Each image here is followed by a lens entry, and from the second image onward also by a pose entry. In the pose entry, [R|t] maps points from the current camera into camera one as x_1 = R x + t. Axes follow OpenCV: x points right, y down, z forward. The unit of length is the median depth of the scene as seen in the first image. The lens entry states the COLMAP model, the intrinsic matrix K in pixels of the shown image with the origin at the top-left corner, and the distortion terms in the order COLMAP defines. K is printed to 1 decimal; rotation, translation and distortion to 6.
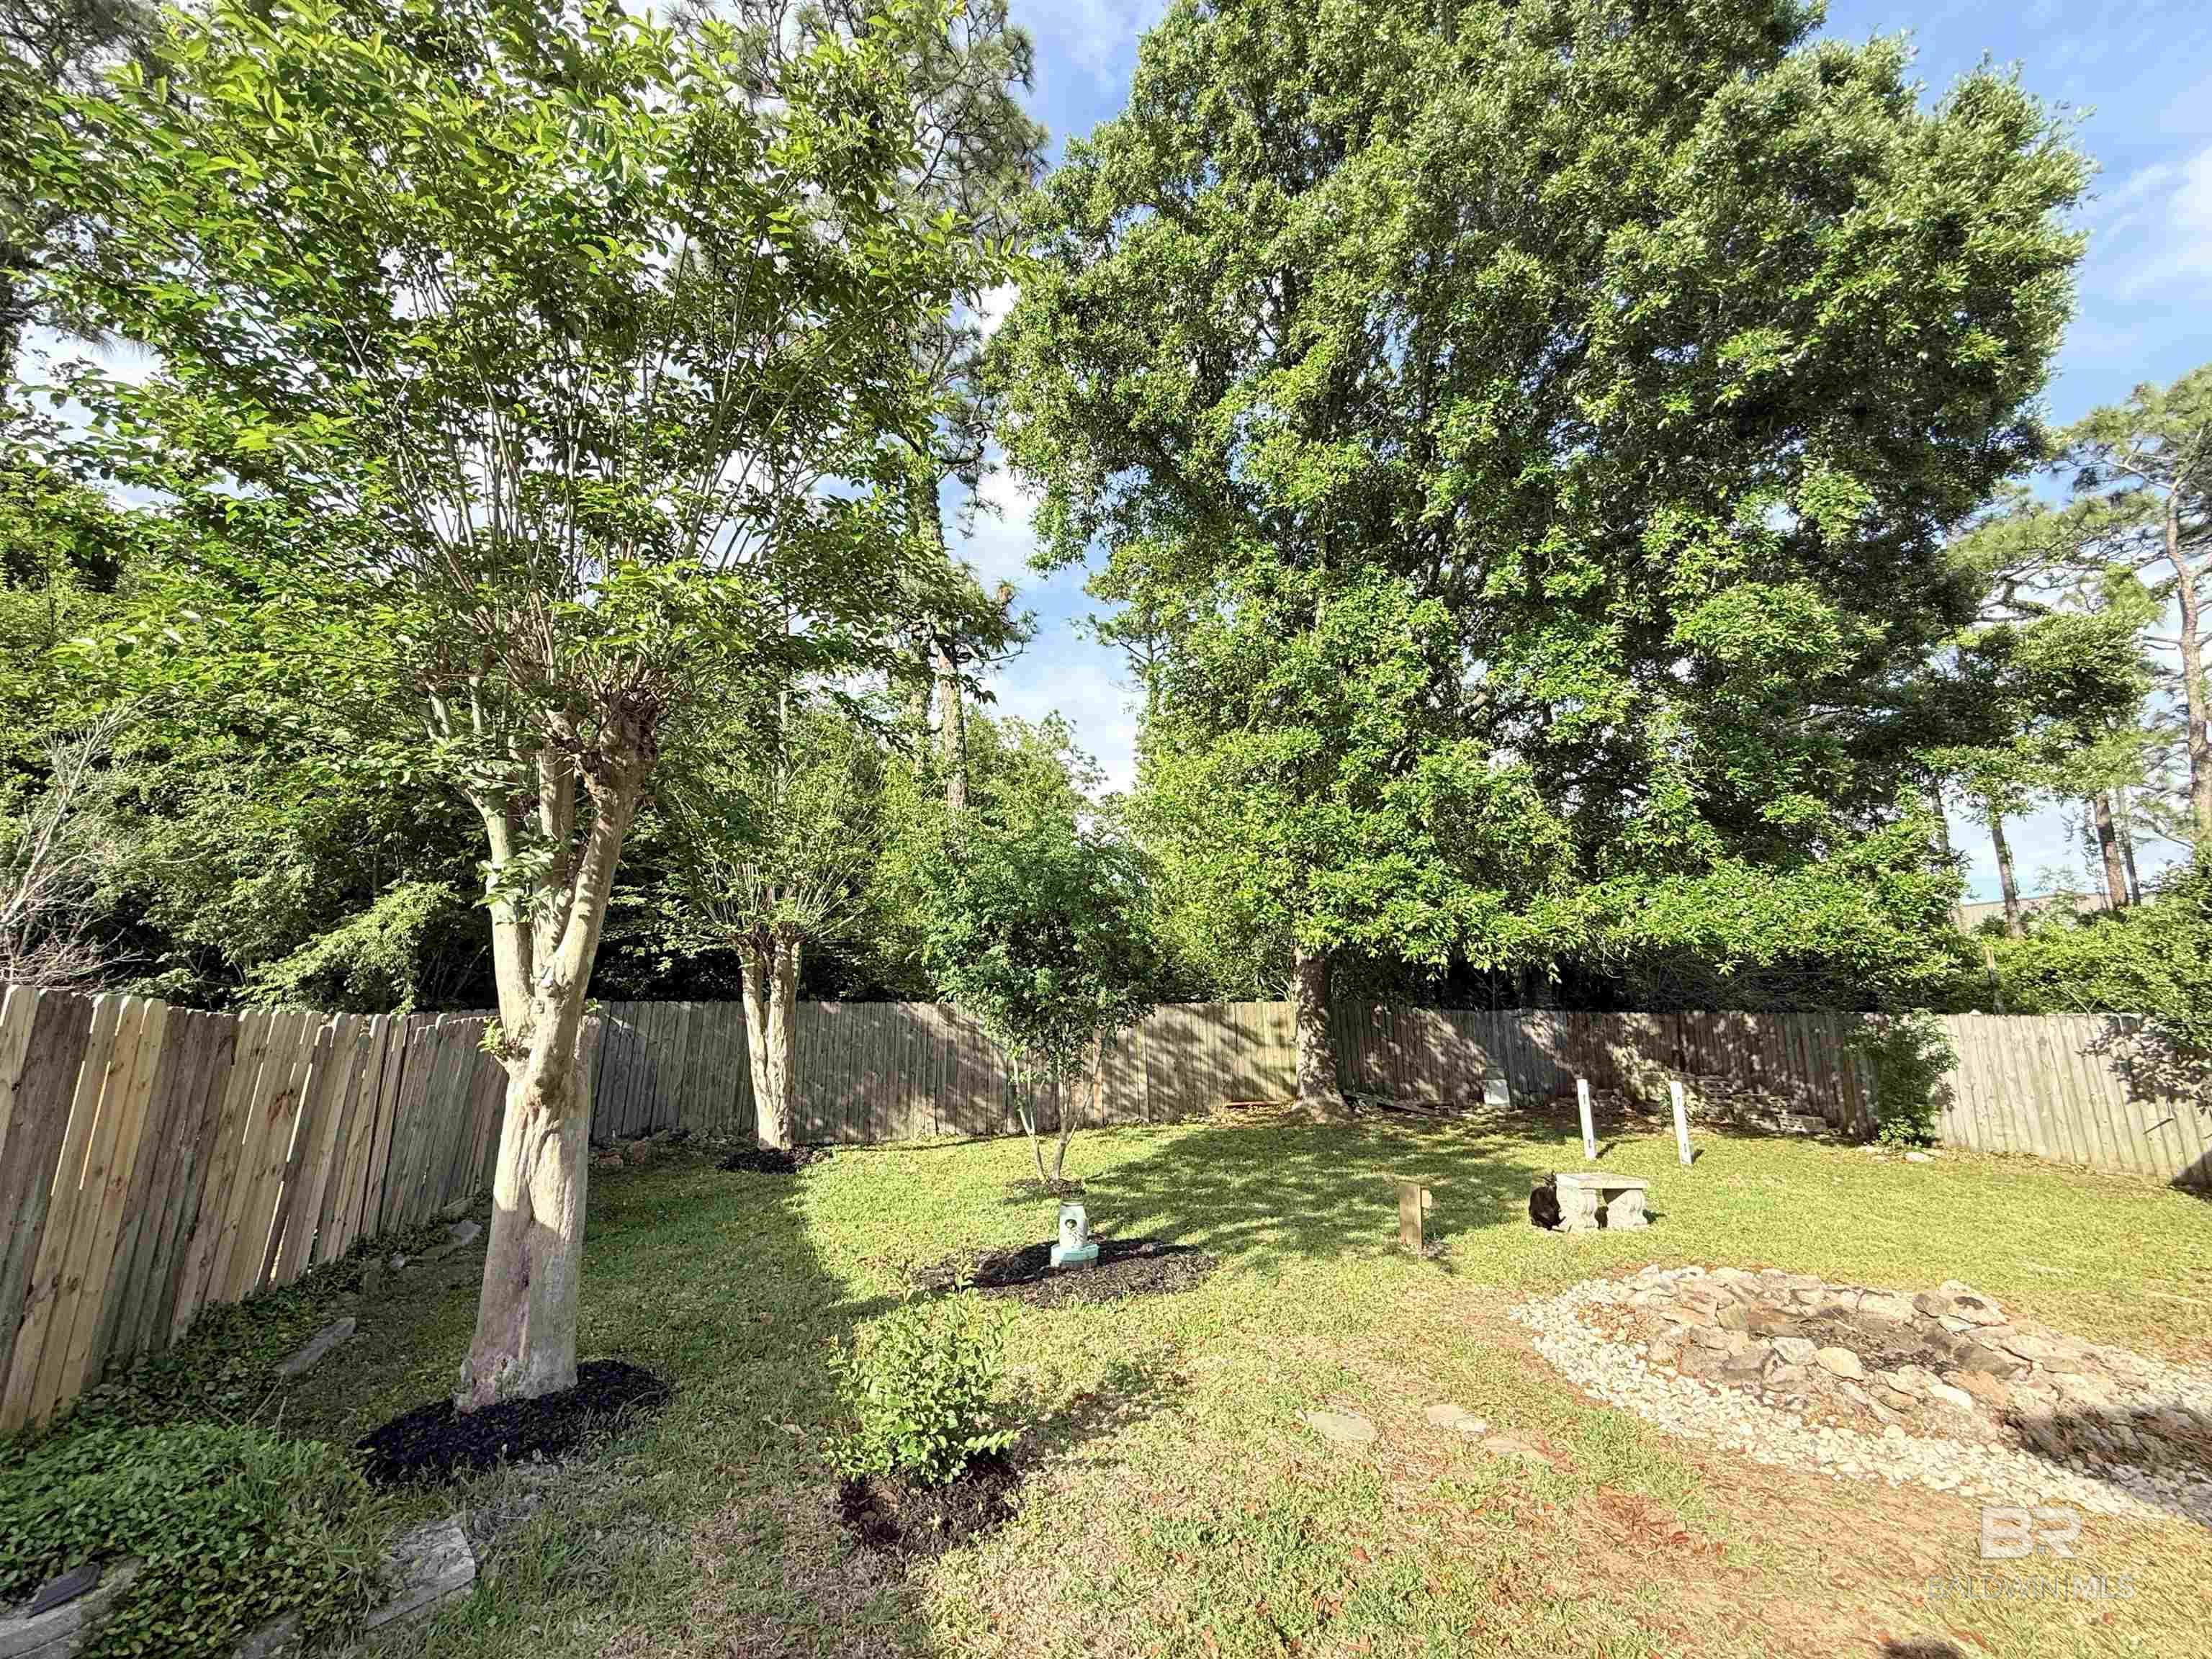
lens RADIAL K [[883.2, 0, 1105.6], [0, 883.2, 815.3], [0, 0, 1]] dist [-0.001708, 0.000048]
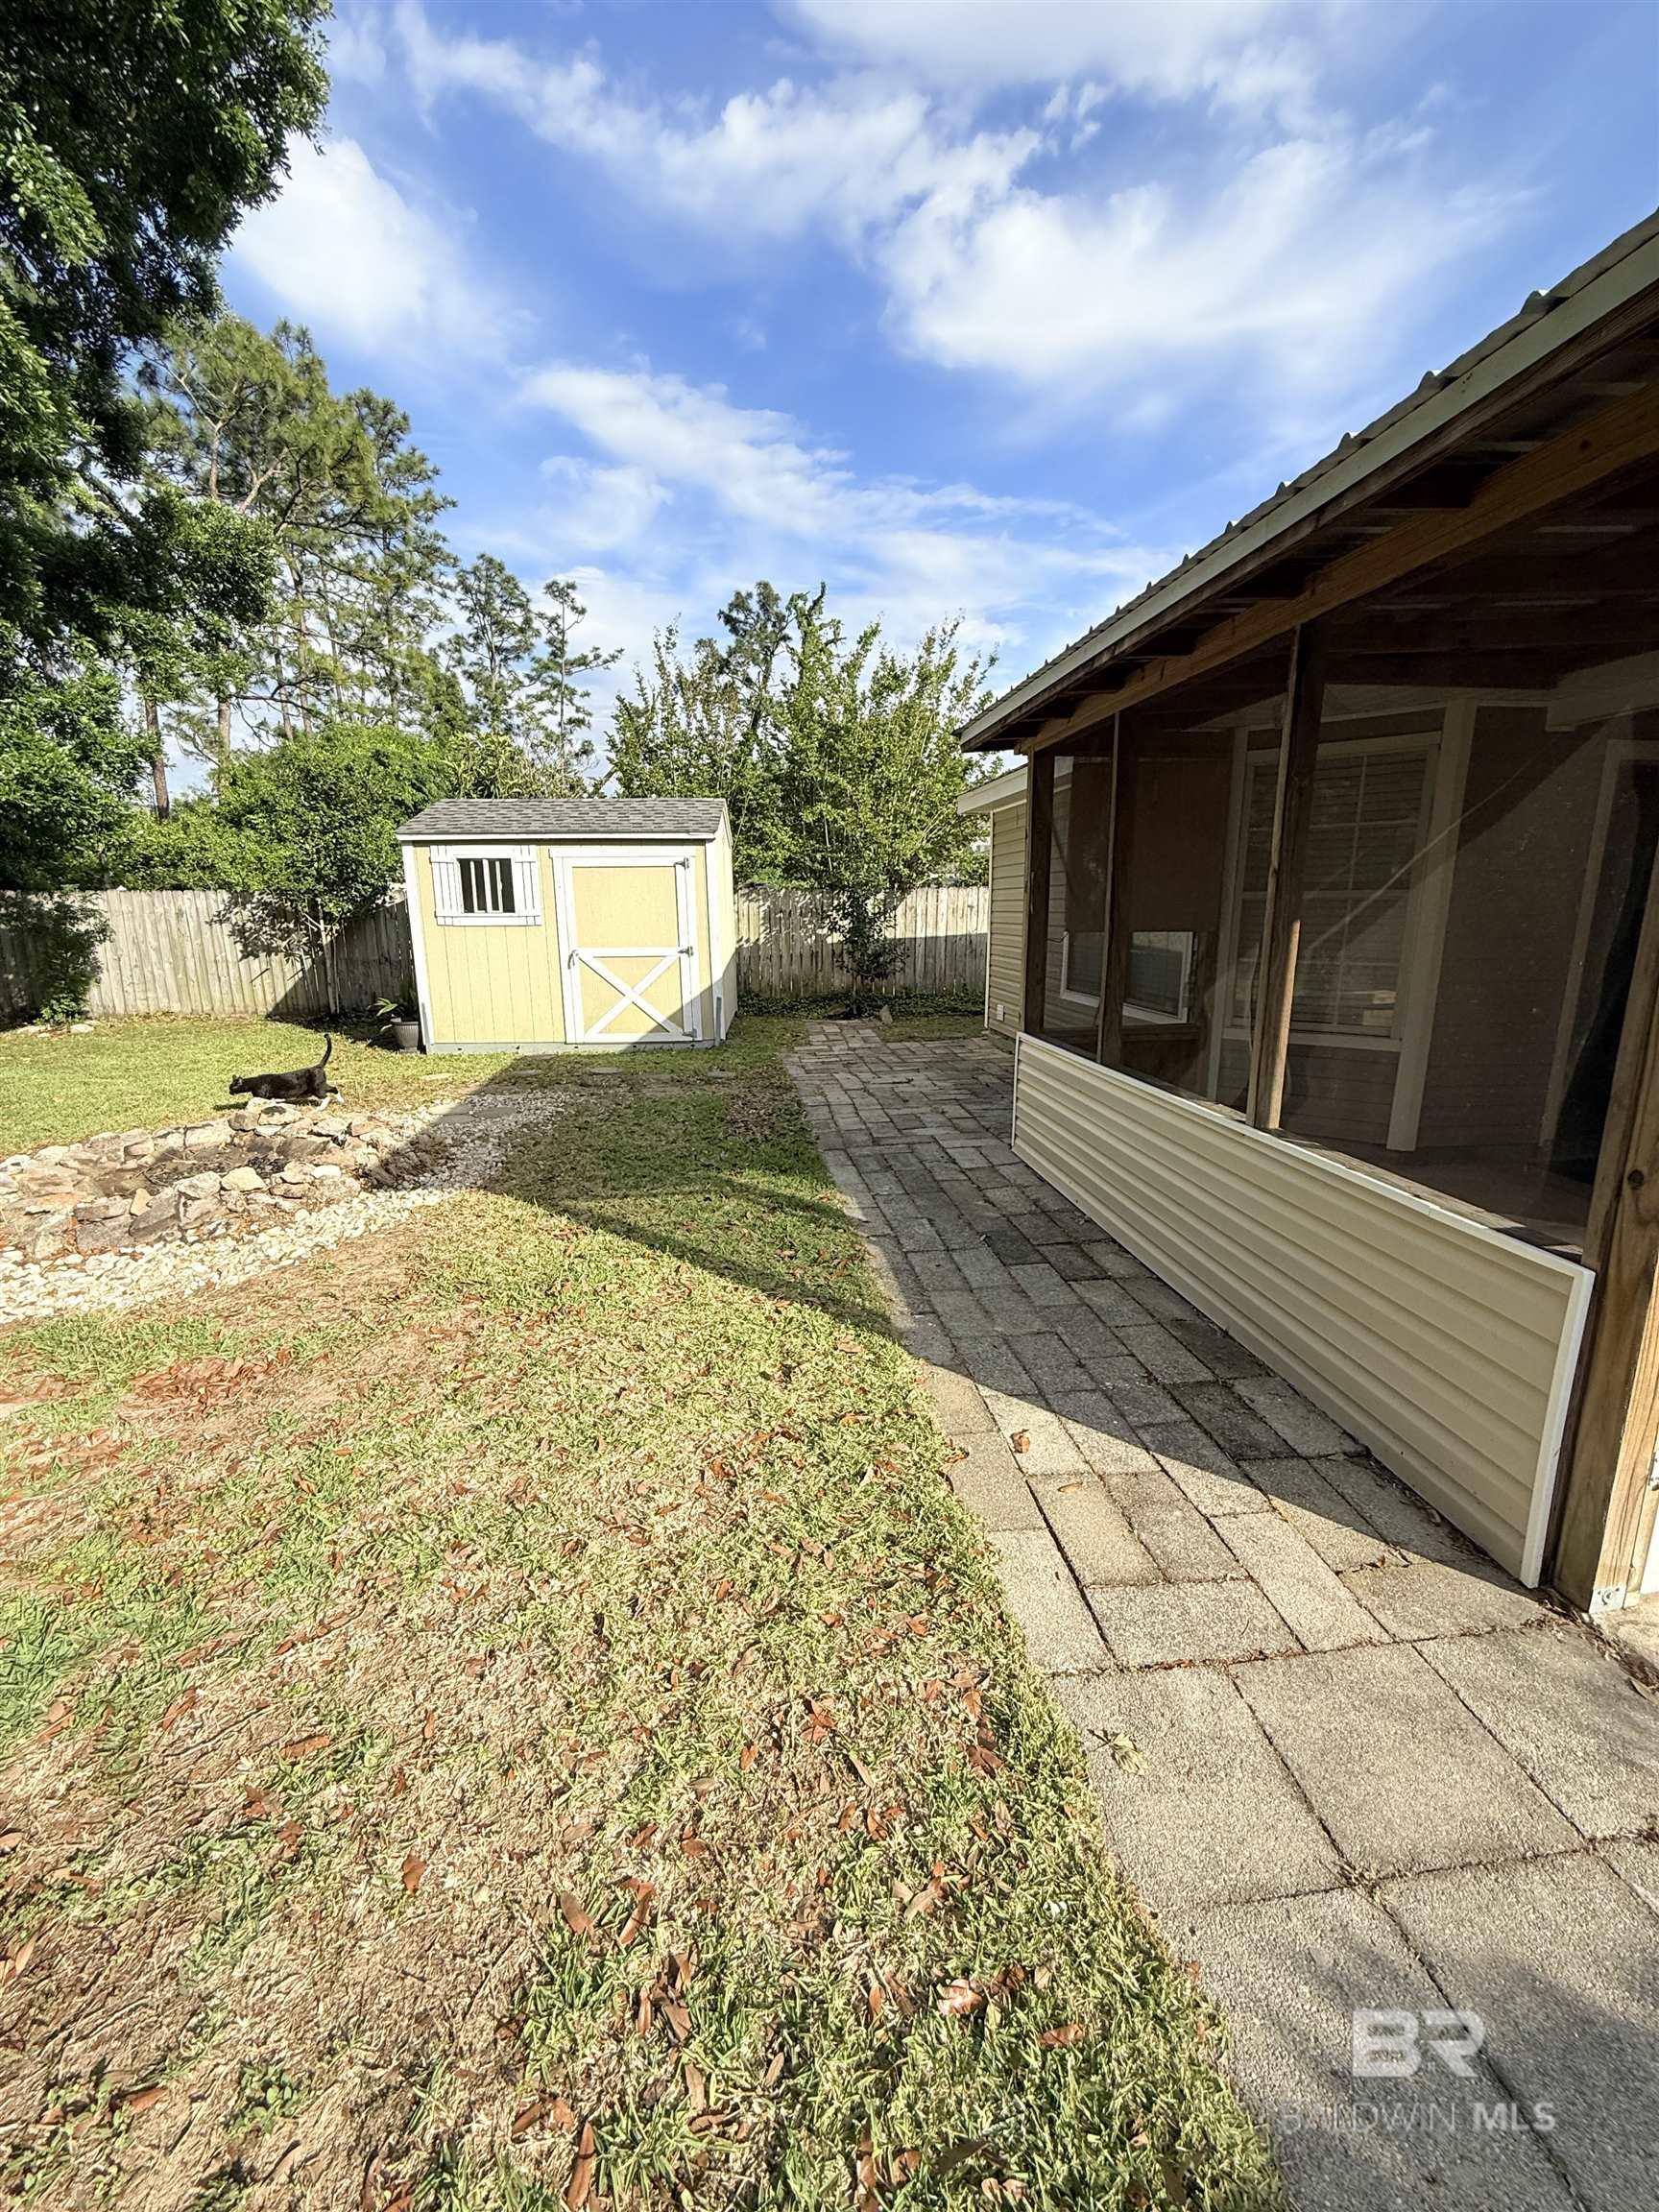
lens RADIAL K [[883.2, 0, 825.2], [0, 883.2, 1100.3], [0, 0, 1]] dist [-0.001708, 0.000048]
pose [[0.044058, -0.219292, 0.974664, -0.062792], [-0.202266, 0.953448, 0.223661, 0.071691], [-0.978339, -0.206996, -0.002349, 0.158566]]
